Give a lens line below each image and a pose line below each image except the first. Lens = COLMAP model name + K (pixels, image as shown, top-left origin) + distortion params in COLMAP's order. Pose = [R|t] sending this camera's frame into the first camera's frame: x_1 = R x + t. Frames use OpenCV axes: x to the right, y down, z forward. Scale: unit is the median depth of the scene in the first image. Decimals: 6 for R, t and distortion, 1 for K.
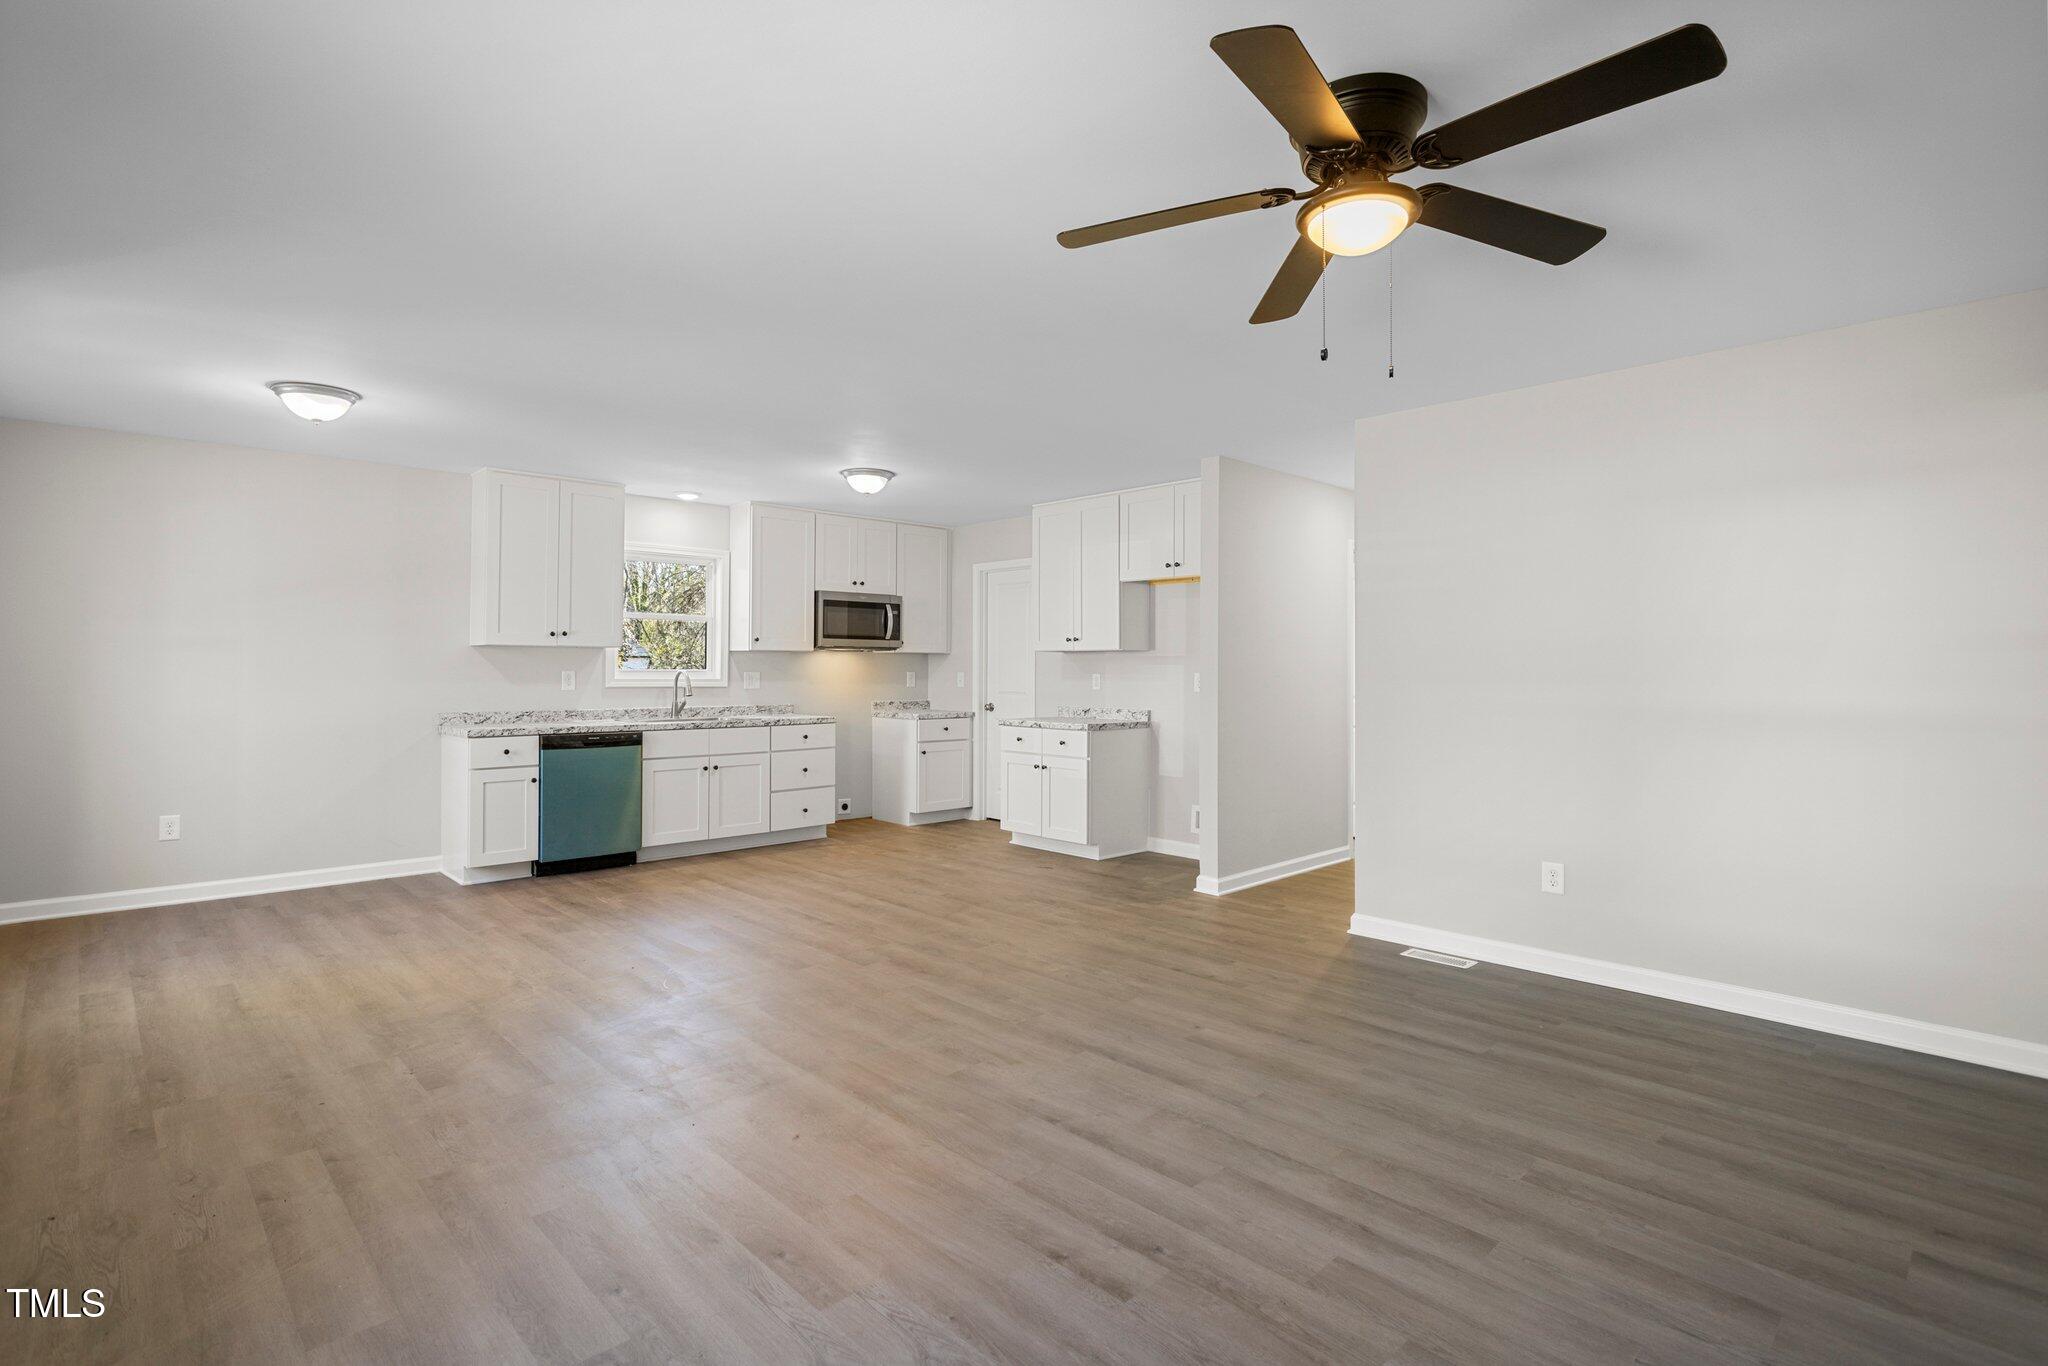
lens RADIAL K [[972.3, 0, 1017.4], [0, 972.3, 674.4], [0, 0, 1]] dist [-0.018876, 0.000028]
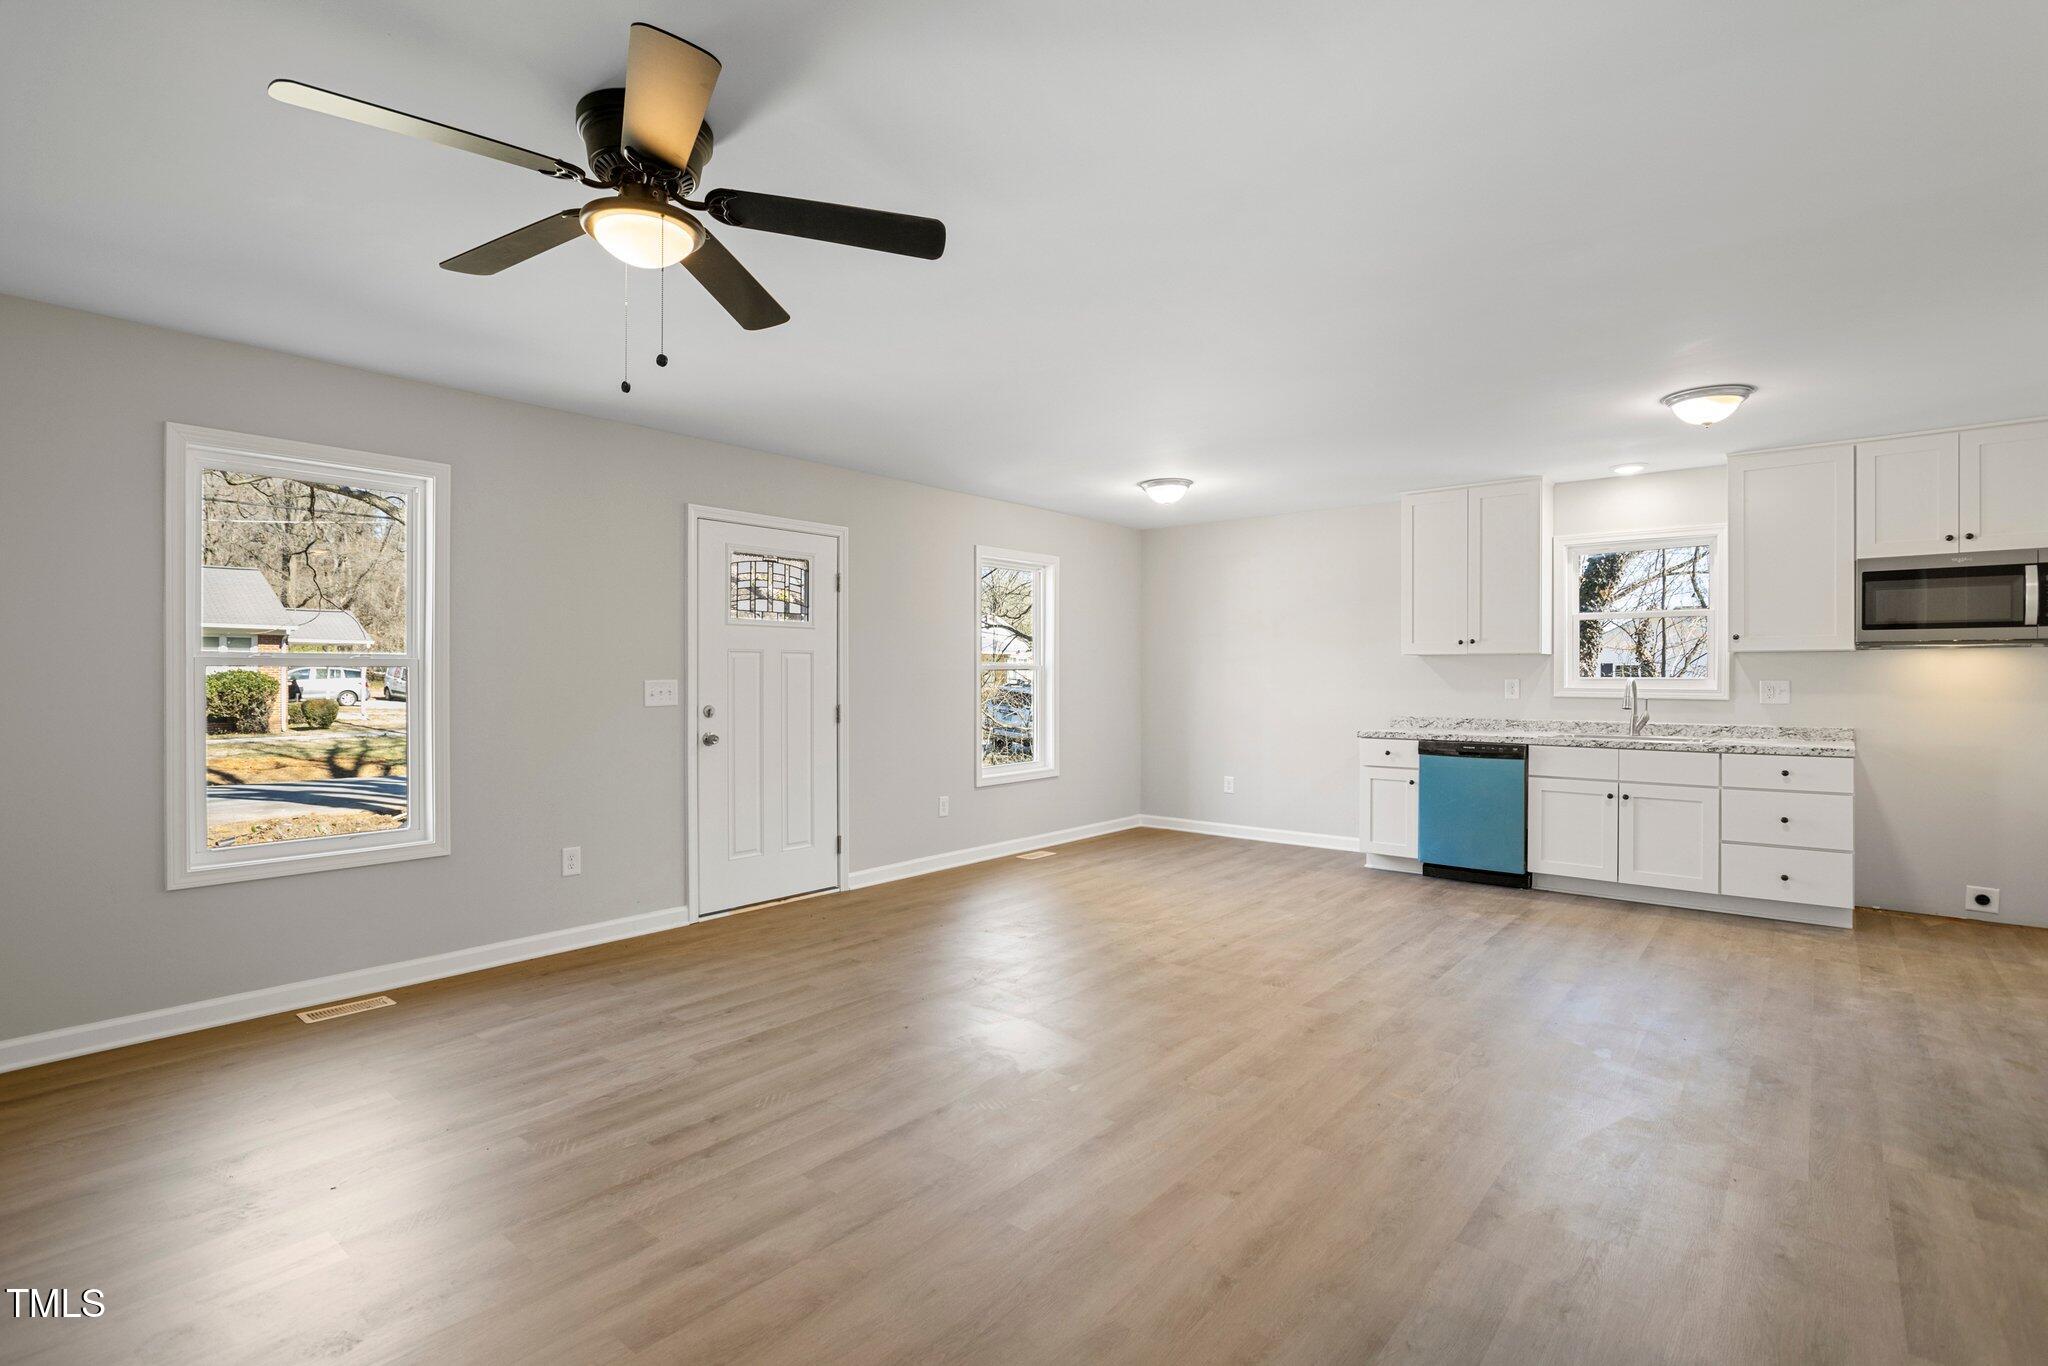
lens RADIAL K [[972.3, 0, 1017.4], [0, 972.3, 674.4], [0, 0, 1]] dist [-0.018876, 0.000028]
pose [[0.103963, -0.005532, -0.994566, 0.447886], [-0.005687, 0.999965, -0.006156, 0.000484], [0.994565, 0.006296, 0.103928, 0.405905]]
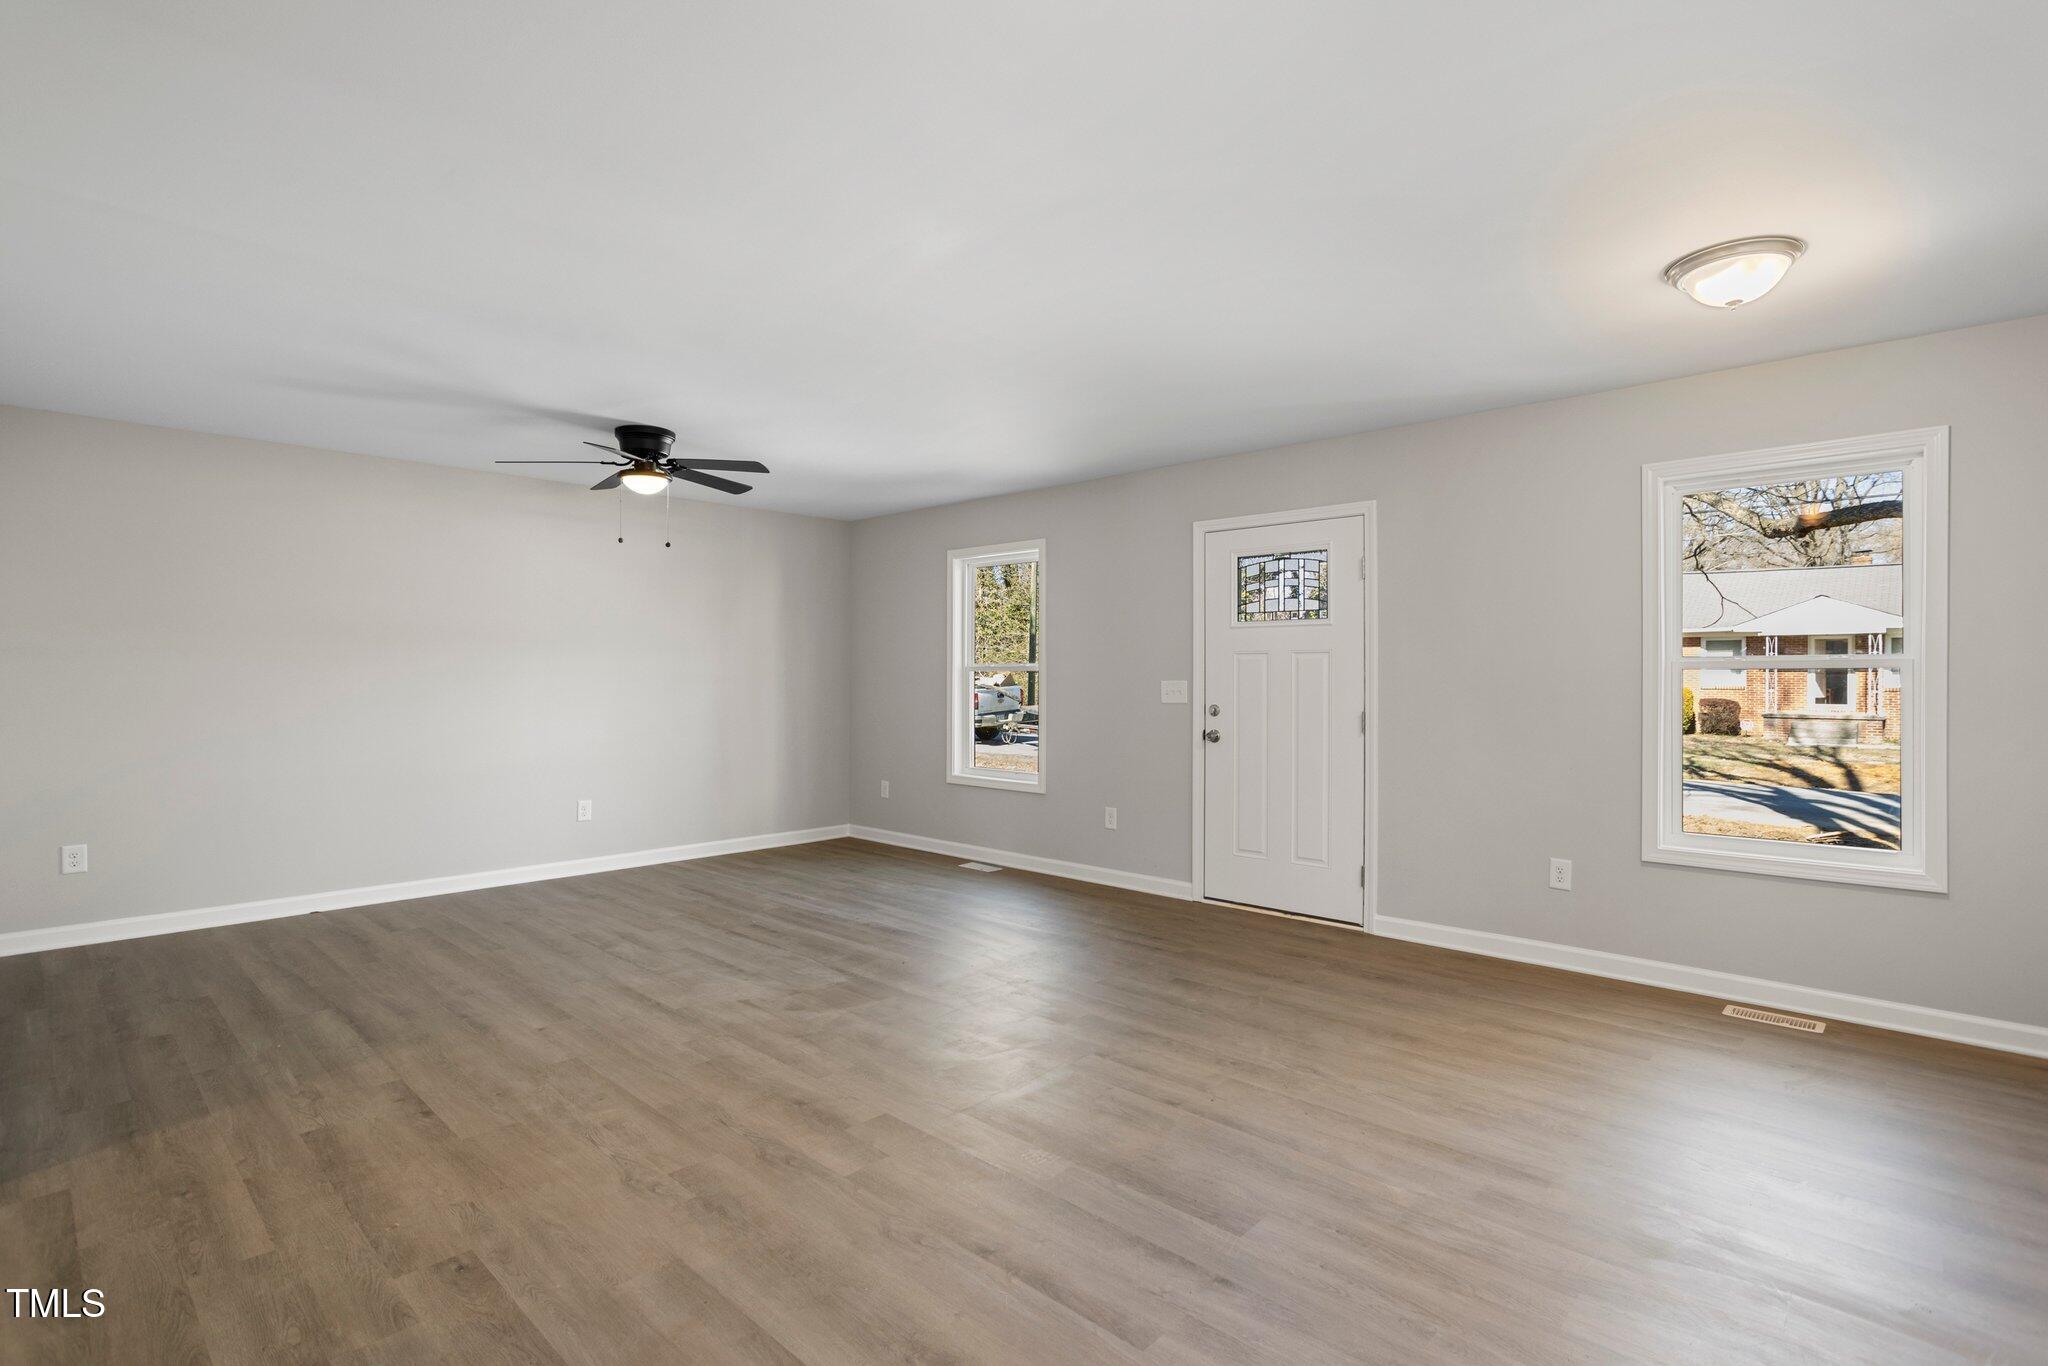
lens RADIAL K [[972.3, 0, 1017.4], [0, 972.3, 674.4], [0, 0, 1]] dist [-0.018876, 0.000028]
pose [[-0.999041, -0.004698, -0.043527, -0.139152], [-0.004922, 0.999975, 0.005041, -0.007466], [0.043502, 0.005250, -0.999040, 1.063654]]
